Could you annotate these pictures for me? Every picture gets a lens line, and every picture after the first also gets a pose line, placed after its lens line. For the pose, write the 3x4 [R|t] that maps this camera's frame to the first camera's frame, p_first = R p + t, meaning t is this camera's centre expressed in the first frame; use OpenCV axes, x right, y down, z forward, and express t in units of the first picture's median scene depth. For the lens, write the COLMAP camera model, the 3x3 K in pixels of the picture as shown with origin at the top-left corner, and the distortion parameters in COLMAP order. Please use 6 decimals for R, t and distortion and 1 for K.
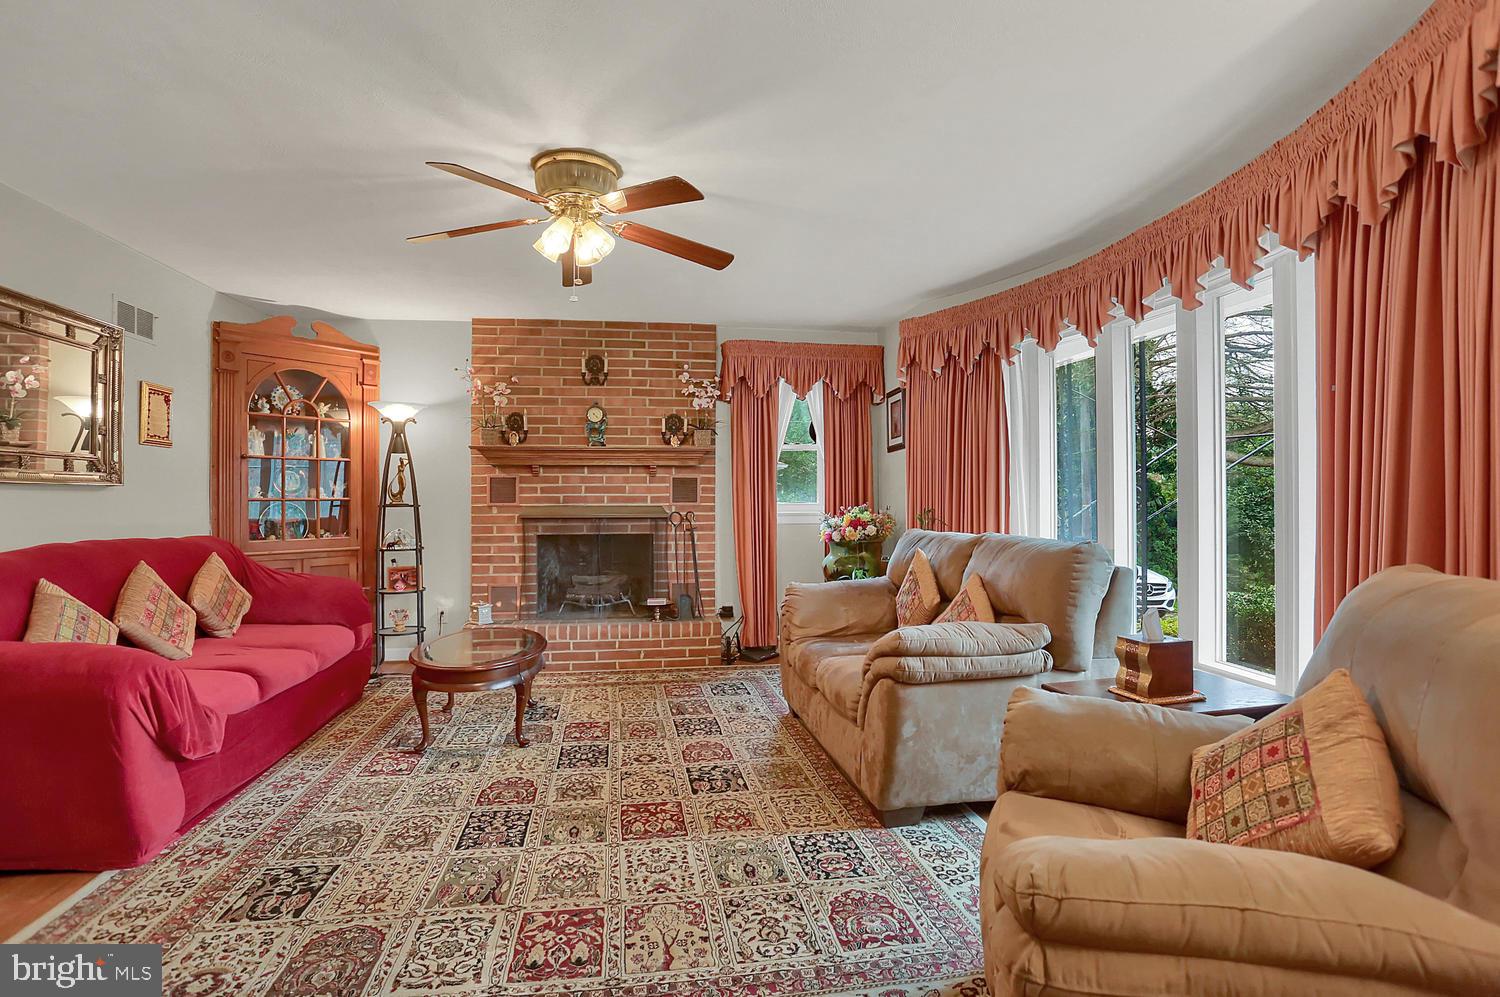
lens RADIAL K [[749.6, 0, 748.8], [0, 749.6, 488.2], [0, 0, 1]] dist [-0.072148, 0.034839]
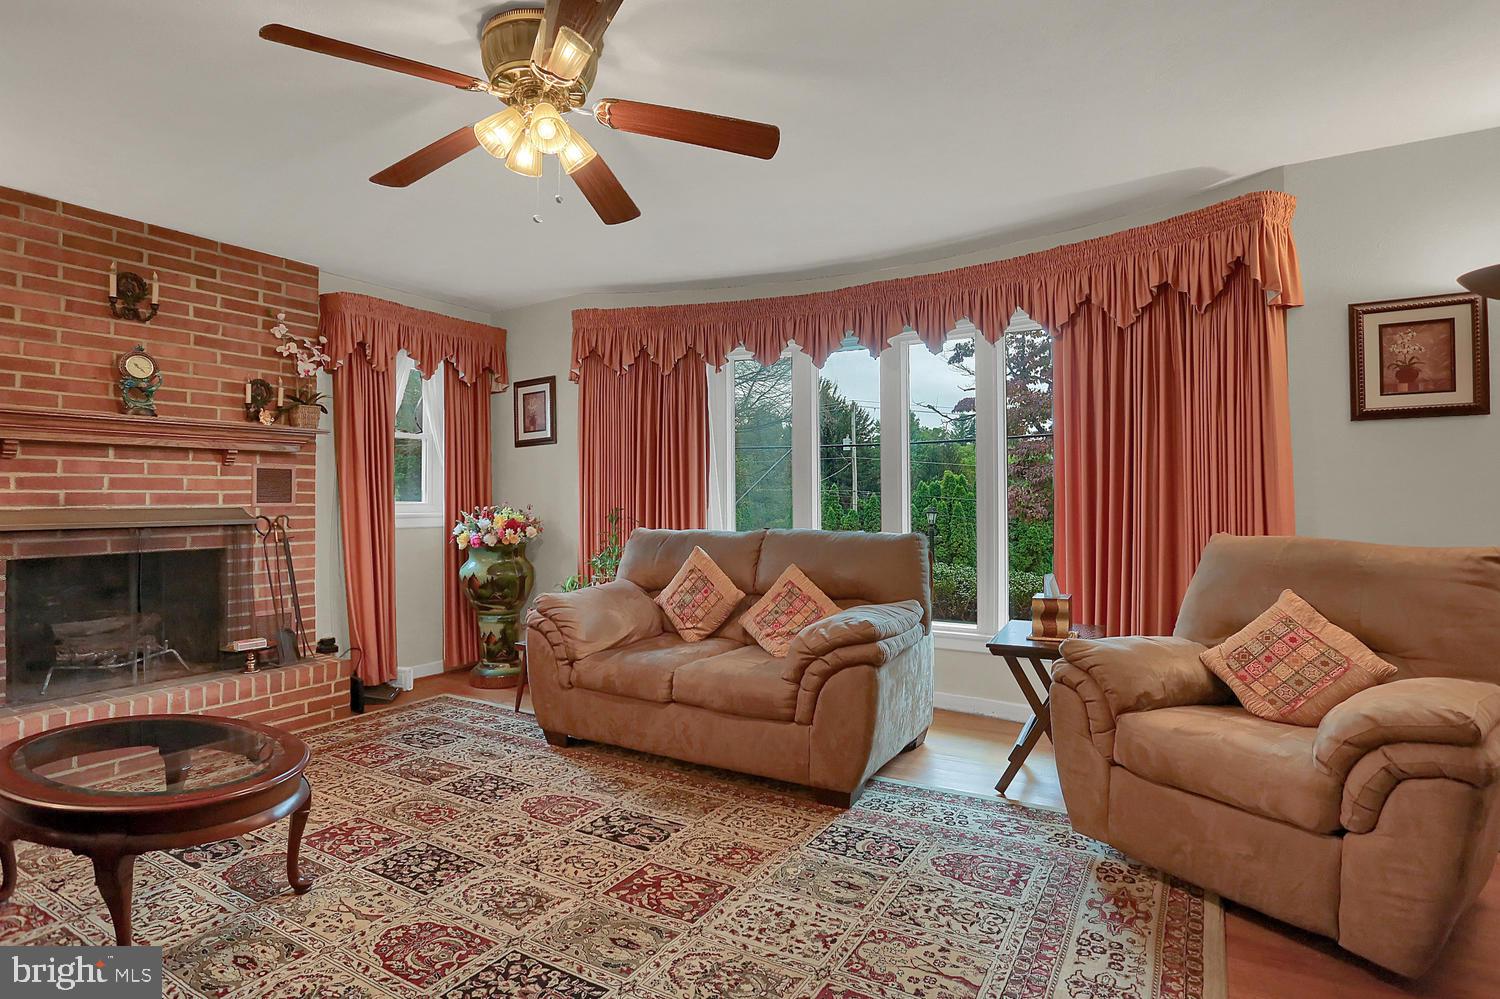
lens RADIAL K [[749.6, 0, 748.8], [0, 749.6, 489.2], [0, 0, 1]] dist [-0.072148, 0.034839]
pose [[0.650644, 0.008004, 0.759341, -0.462583], [-0.009776, 0.999950, -0.002164, 0.004102], [-0.759320, -0.006016, 0.650690, 0.272157]]
